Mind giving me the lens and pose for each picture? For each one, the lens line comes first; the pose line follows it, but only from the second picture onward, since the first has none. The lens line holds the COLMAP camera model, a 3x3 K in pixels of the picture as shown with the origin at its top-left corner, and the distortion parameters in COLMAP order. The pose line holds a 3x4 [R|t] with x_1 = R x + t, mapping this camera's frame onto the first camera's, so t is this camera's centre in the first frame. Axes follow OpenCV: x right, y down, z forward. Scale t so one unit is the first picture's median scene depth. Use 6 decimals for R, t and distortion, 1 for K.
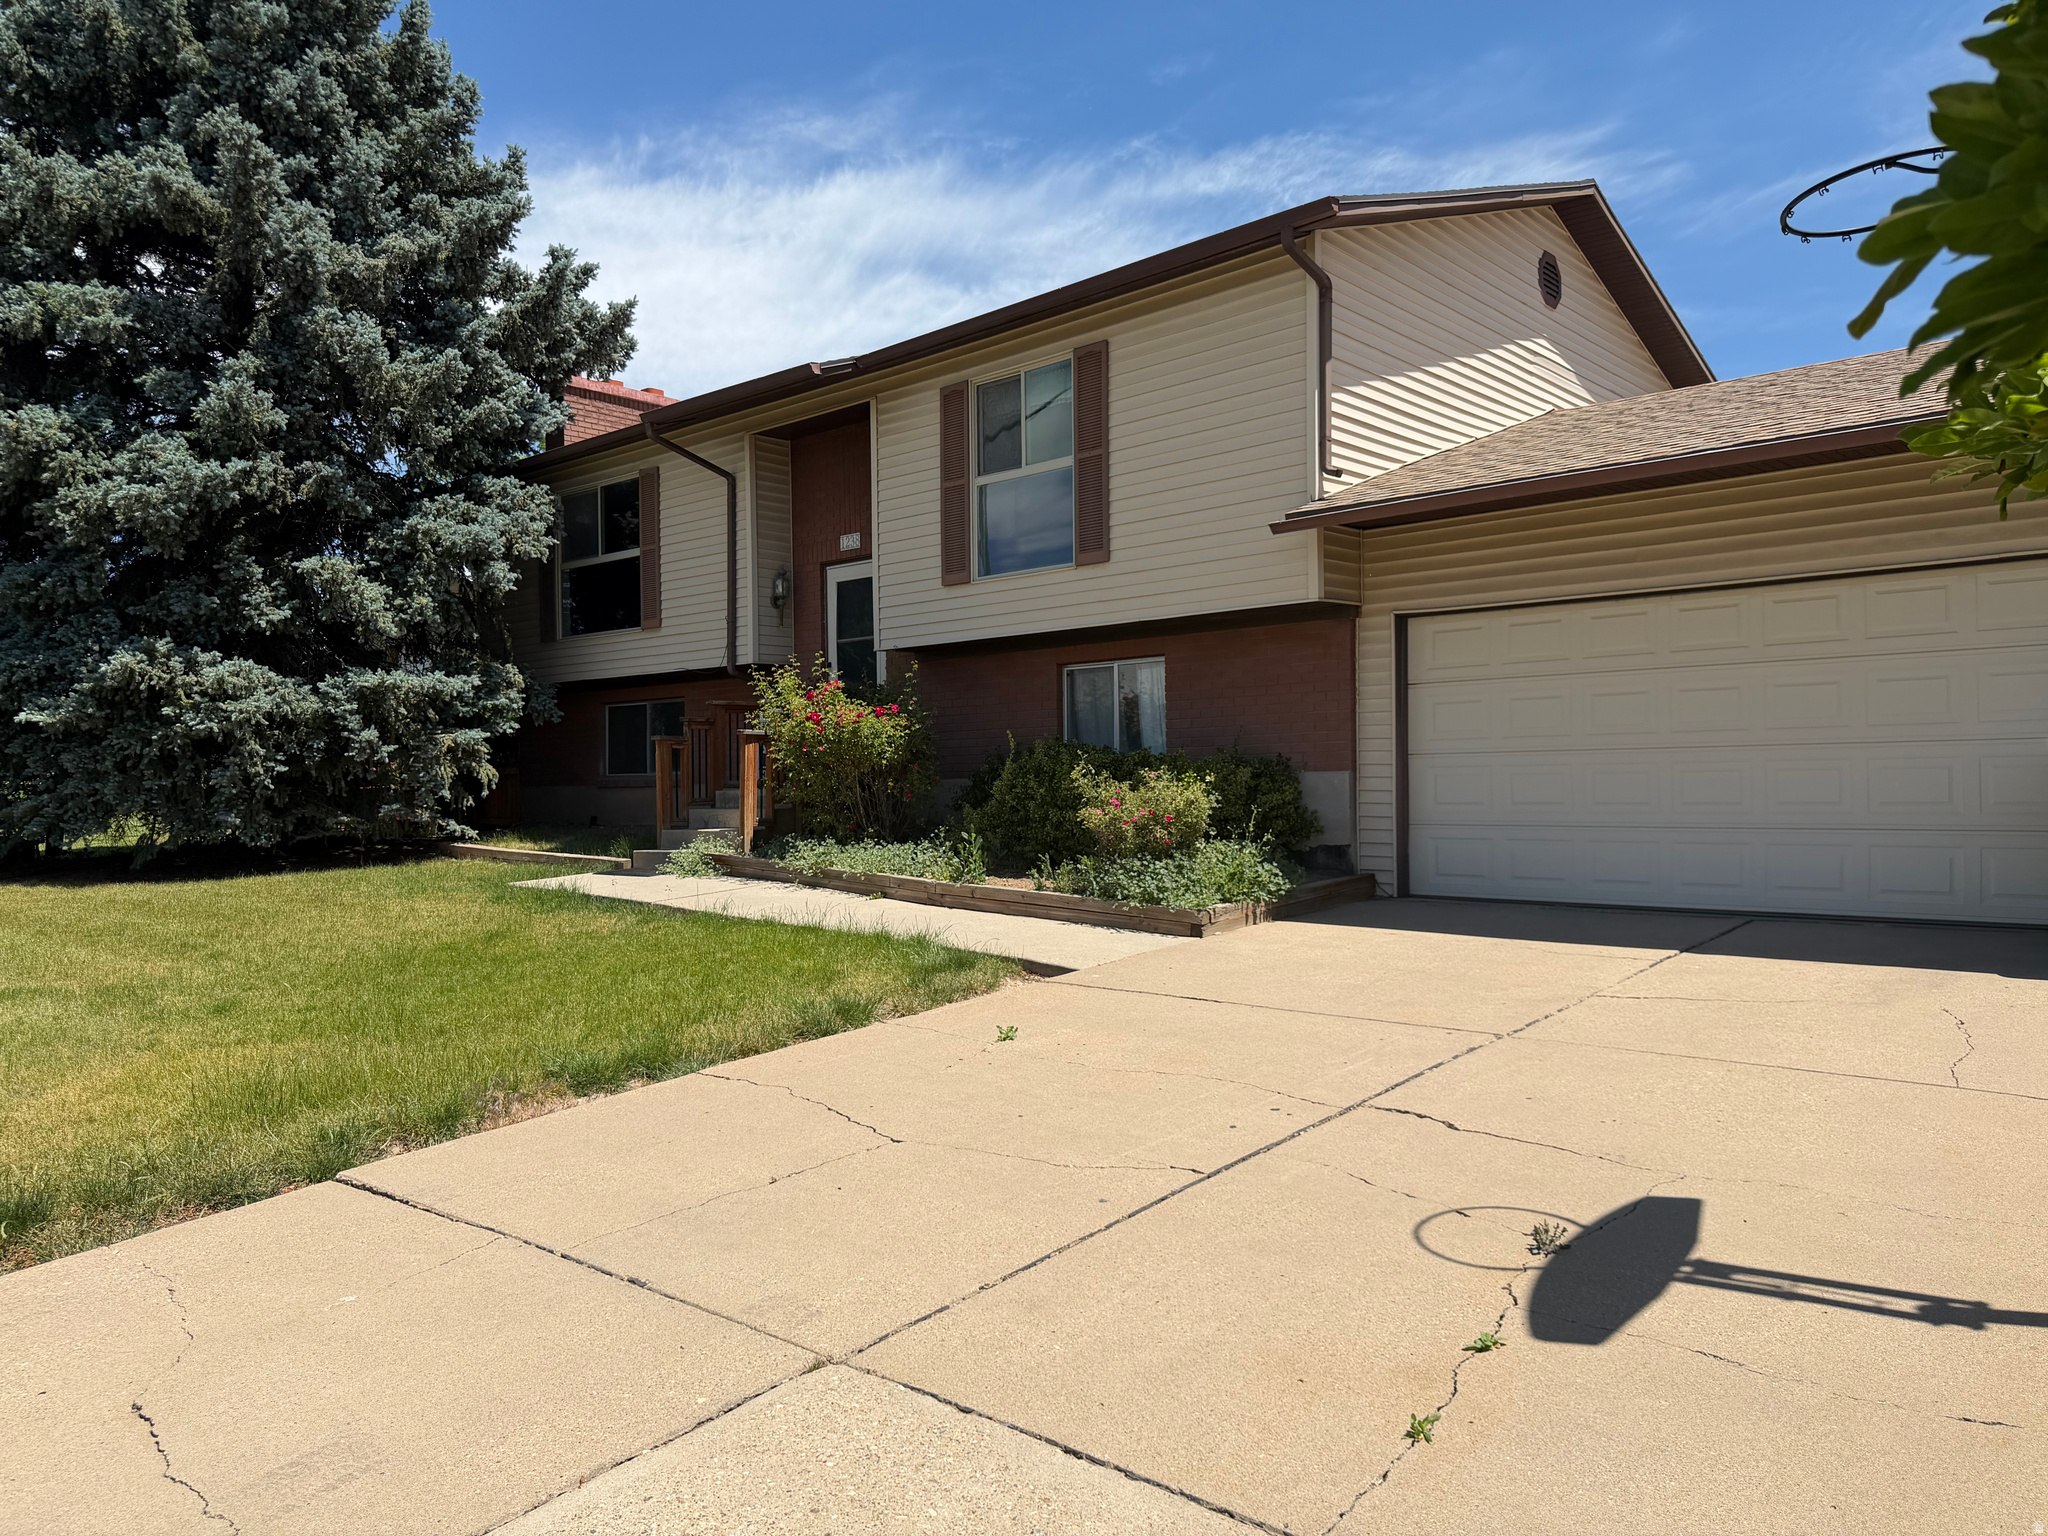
lens RADIAL K [[1431.0, 0, 1023.2], [0, 1431.0, 779.5], [0, 0, 1]] dist [0.005894, -0.002610]
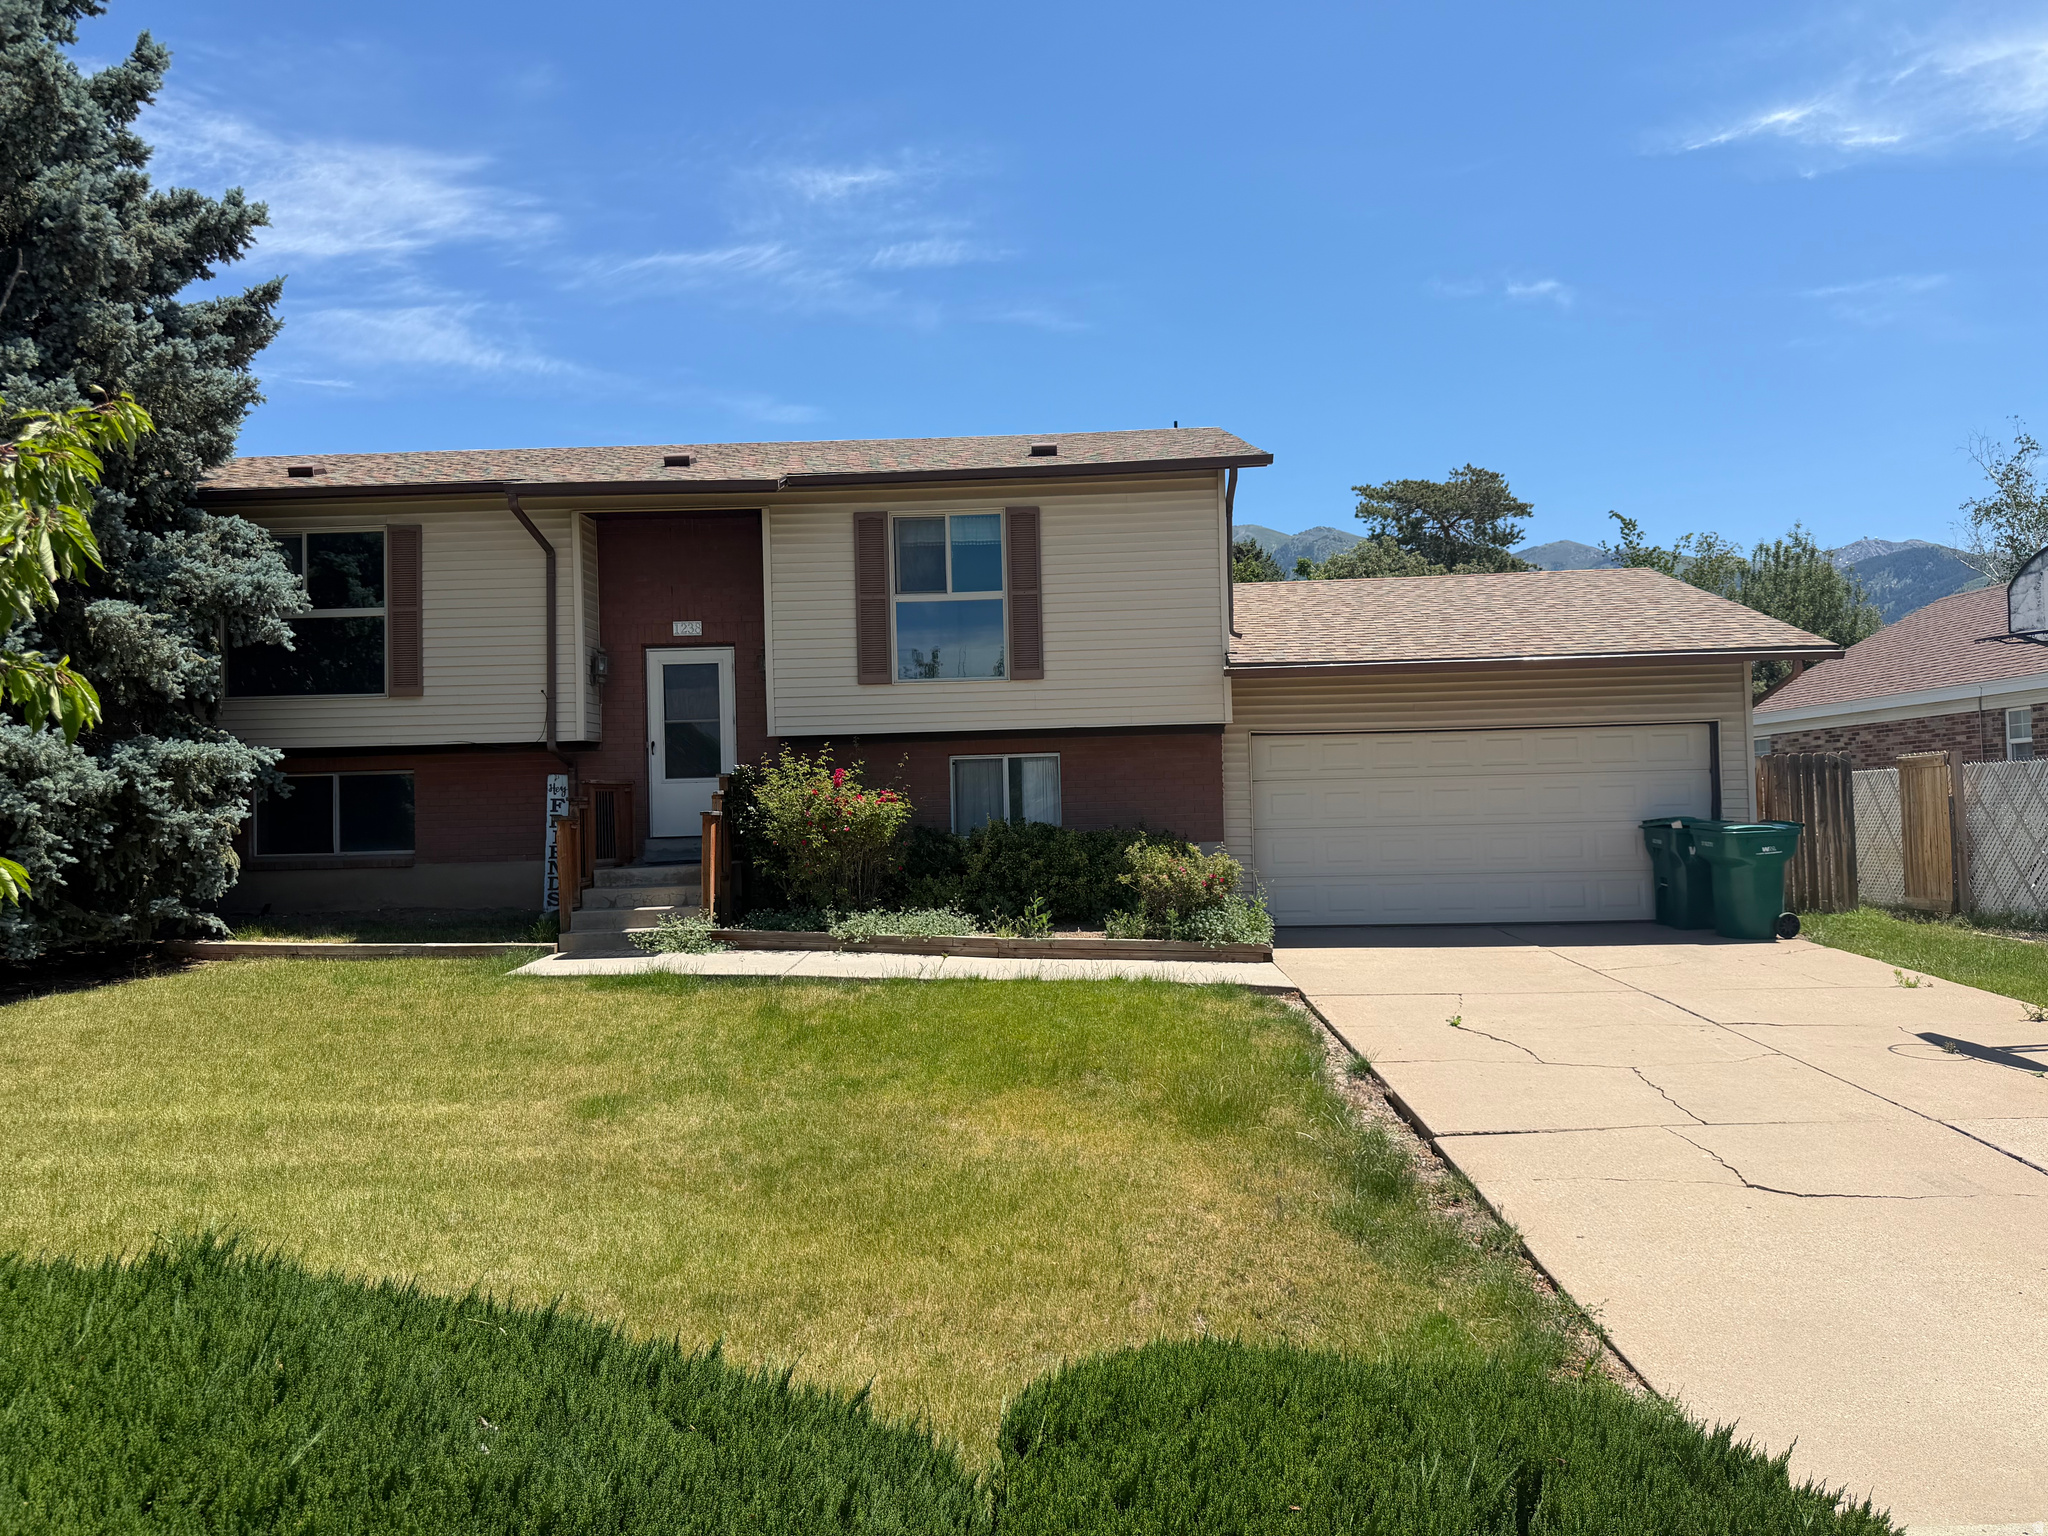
lens RADIAL K [[1431.0, 0, 1026.0], [0, 1431.0, 759.2], [0, 0, 1]] dist [0.005894, -0.002610]
pose [[0.755181, 0.015697, 0.655328, -0.713127], [0.013597, 0.999123, -0.039600, -0.027874], [-0.655375, 0.038816, 0.754306, 0.046421]]
